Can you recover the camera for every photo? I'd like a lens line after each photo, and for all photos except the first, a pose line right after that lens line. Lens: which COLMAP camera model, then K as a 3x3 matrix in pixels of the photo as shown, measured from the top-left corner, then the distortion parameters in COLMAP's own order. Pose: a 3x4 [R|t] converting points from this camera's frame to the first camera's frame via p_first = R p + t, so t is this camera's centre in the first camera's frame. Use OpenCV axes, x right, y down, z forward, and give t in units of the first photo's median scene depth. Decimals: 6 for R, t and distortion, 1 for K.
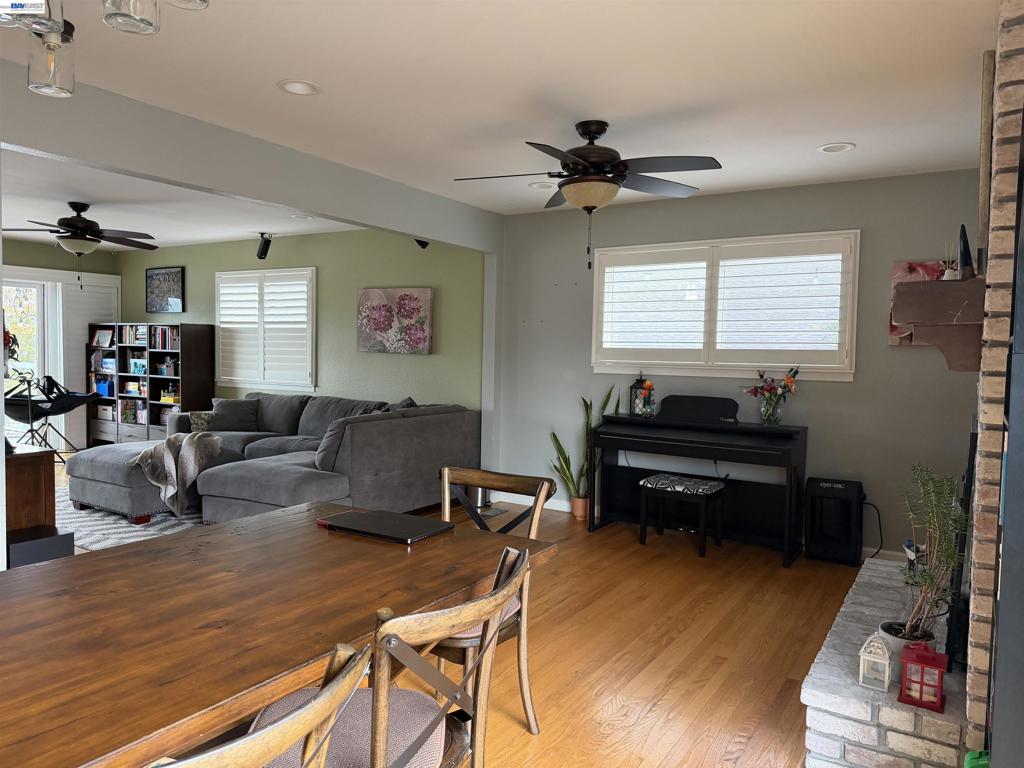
lens RADIAL K [[718.6, 0, 512.0], [0, 718.6, 384.0], [0, 0, 1]] dist [0.174539, -0.302624]
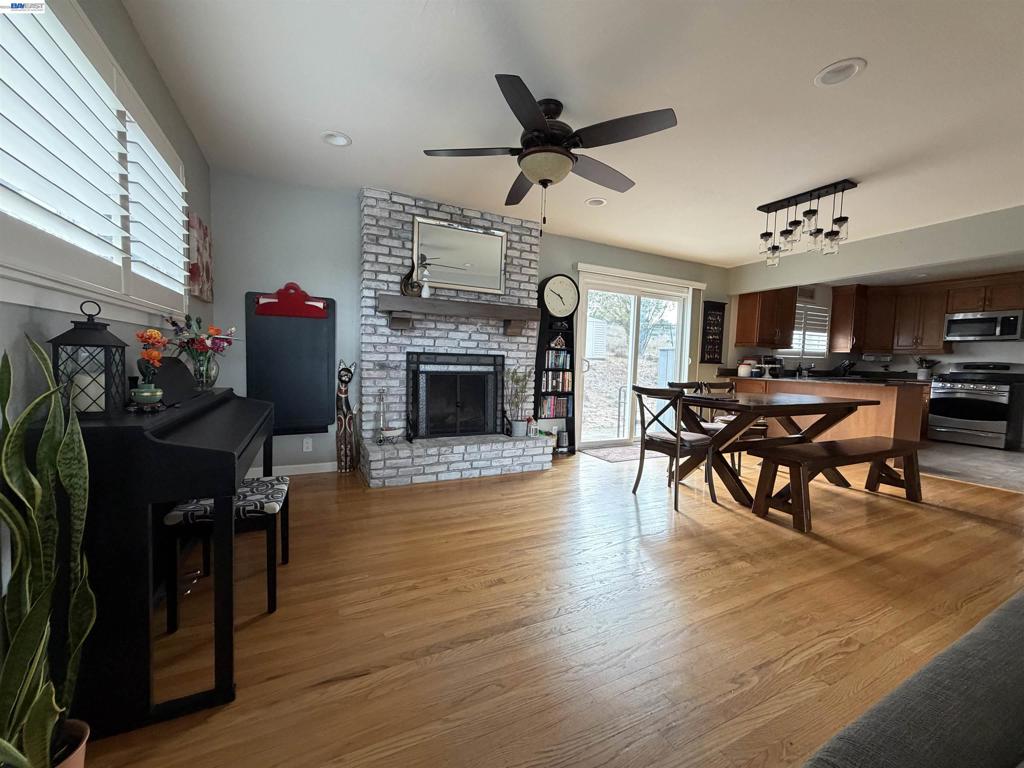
lens RADIAL K [[407.2, 0, 510.0], [0, 407.2, 384.4], [0, 0, 1]] dist [-0.000279, 0.000248]
pose [[-0.852858, -0.076565, 0.516498, -0.095238], [-0.020894, 0.993403, 0.112760, -0.002354], [-0.521724, 0.085377, -0.848831, 0.785007]]
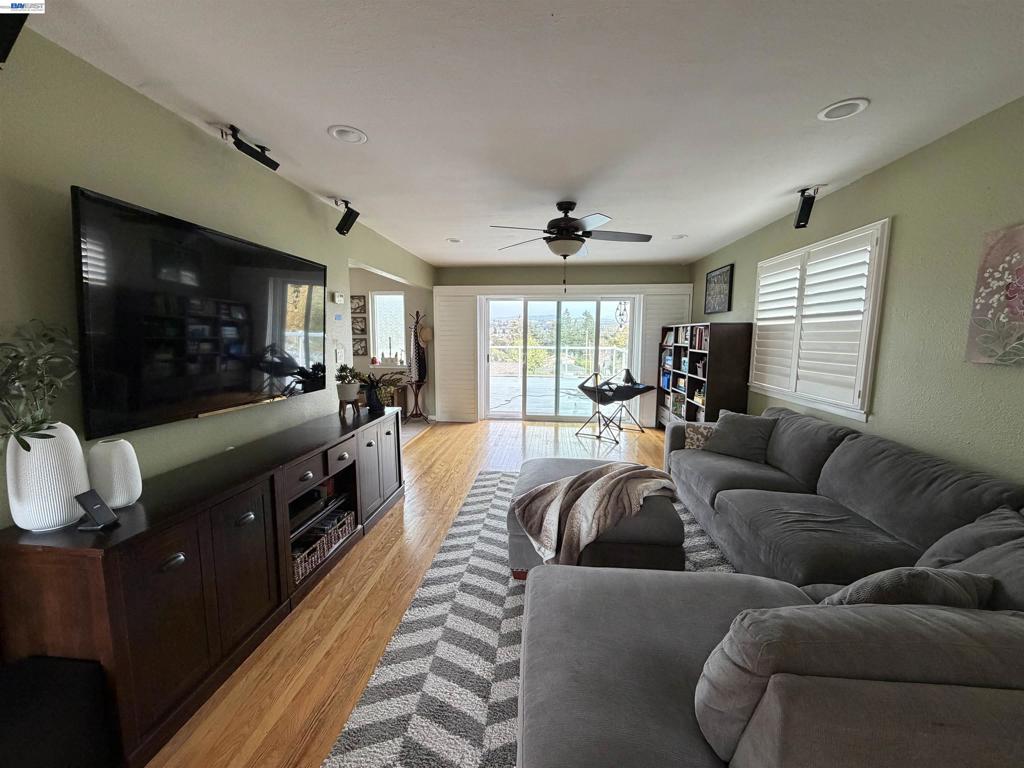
lens RADIAL K [[407.2, 0, 510.0], [0, 407.2, 384.4], [0, 0, 1]] dist [-0.000279, 0.000248]
pose [[0.450449, 0.089641, -0.888291, -0.100274], [-0.037144, 0.995967, 0.081671, -0.039100], [0.892029, -0.003794, 0.451962, 0.566865]]
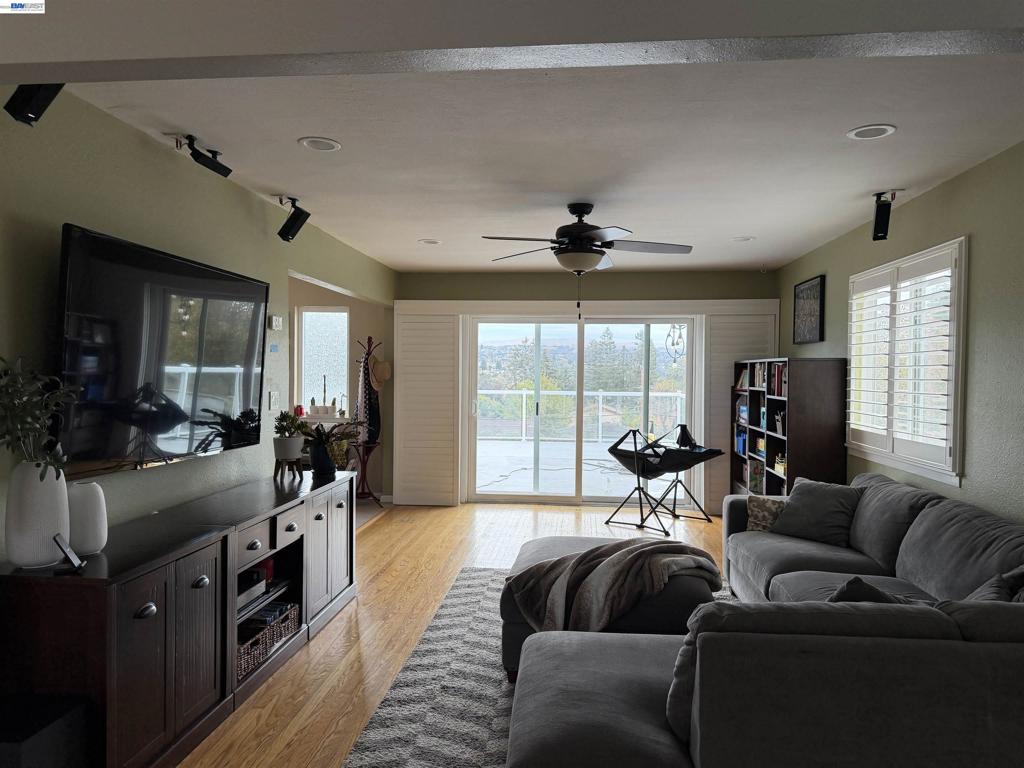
lens RADIAL K [[718.6, 0, 512.0], [0, 718.6, 384.0], [0, 0, 1]] dist [0.174539, -0.302624]
pose [[0.453954, -0.000106, -0.891025, 0.034838], [-0.043105, 0.998827, -0.022080, -0.035090], [0.889982, 0.048431, 0.453417, 0.501335]]
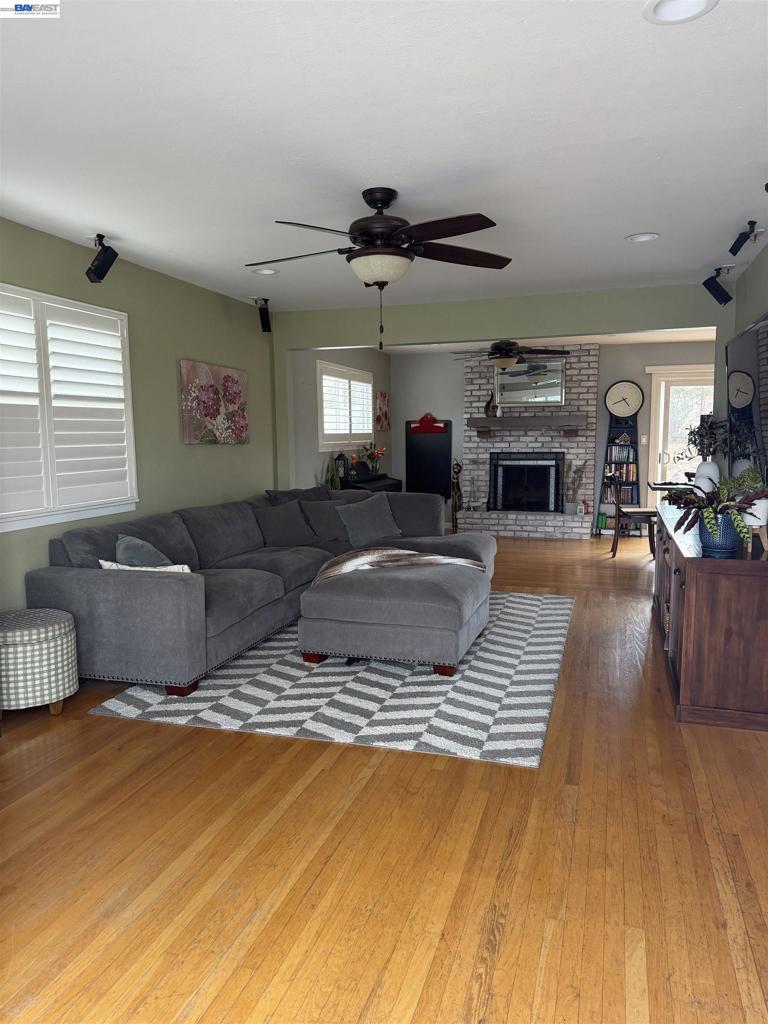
lens RADIAL K [[718.6, 0, 384.0], [0, 718.6, 512.0], [0, 0, 1]] dist [0.174539, -0.302624]
pose [[-0.259983, -0.121421, 0.957949, -0.955651], [0.047534, 0.989251, 0.138289, -0.066672], [-0.964443, 0.081488, -0.251416, 0.954858]]
